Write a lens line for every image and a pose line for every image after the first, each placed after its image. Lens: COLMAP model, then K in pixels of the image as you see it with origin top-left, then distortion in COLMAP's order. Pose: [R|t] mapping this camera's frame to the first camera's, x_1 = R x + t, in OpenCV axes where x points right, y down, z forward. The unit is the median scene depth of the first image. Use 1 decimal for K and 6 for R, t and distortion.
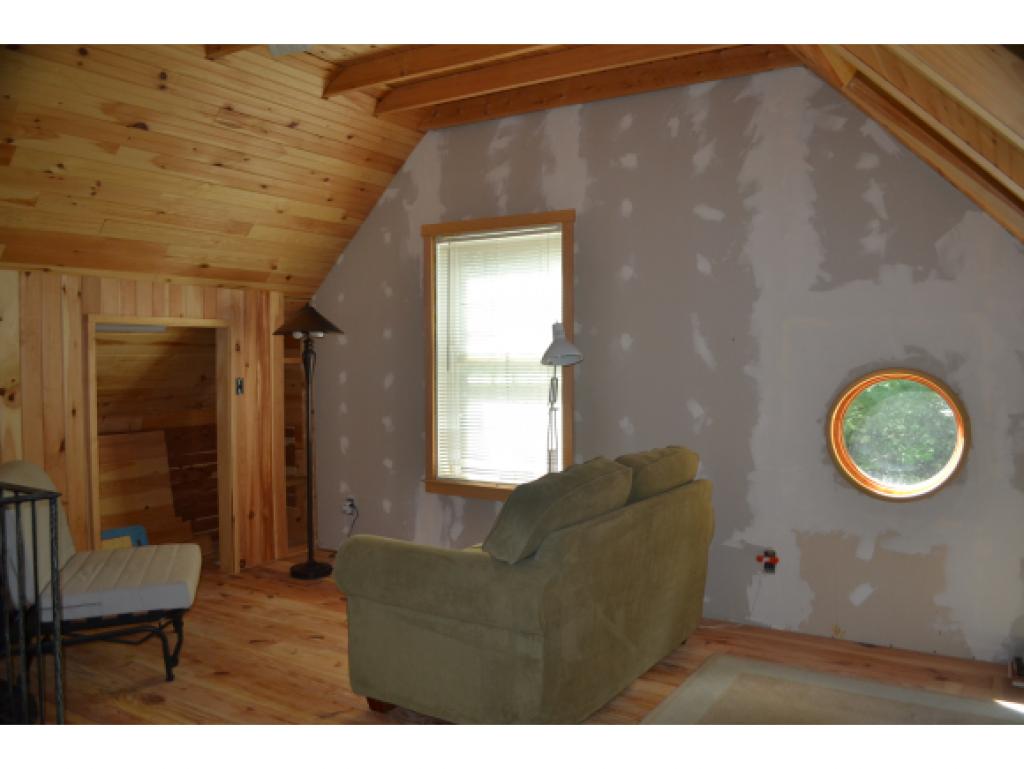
lens RADIAL K [[814.0, 0, 512.0], [0, 814.0, 384.5], [0, 0, 1]] dist [-0.100384, -0.002383]
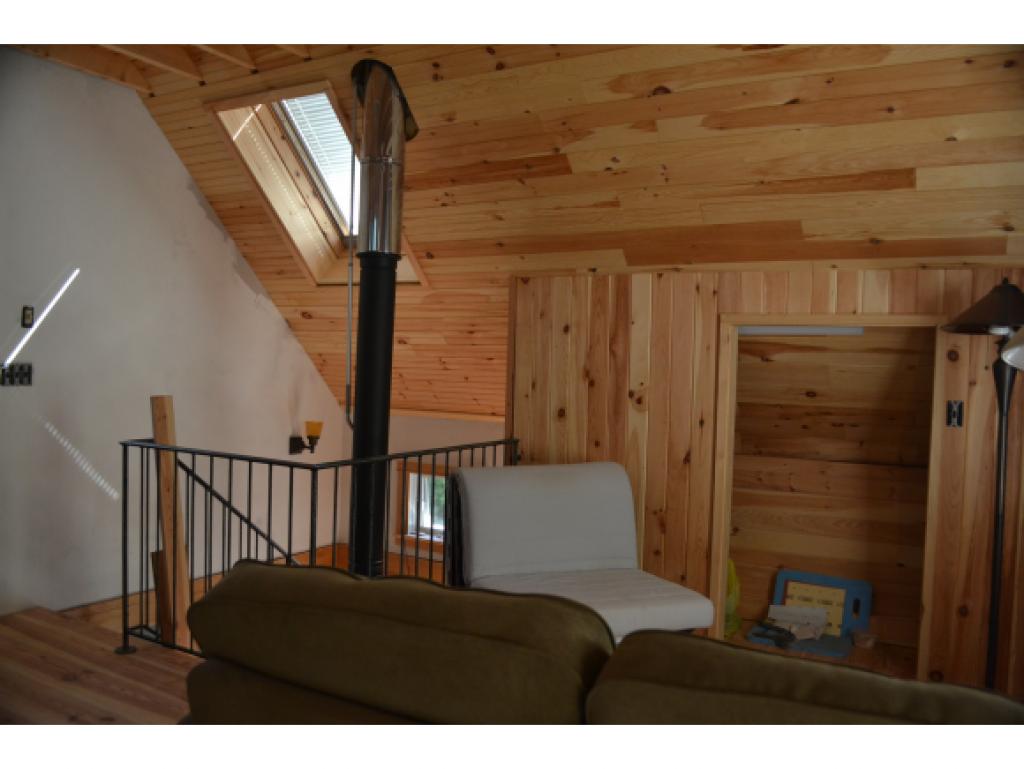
lens RADIAL K [[814.0, 0, 512.0], [0, 814.0, 384.5], [0, 0, 1]] dist [-0.100384, -0.002383]
pose [[0.041849, 0.020565, -0.998912, 0.363717], [-0.068094, 0.997522, 0.017683, -0.010480], [0.996801, 0.067280, 0.043145, 0.737983]]
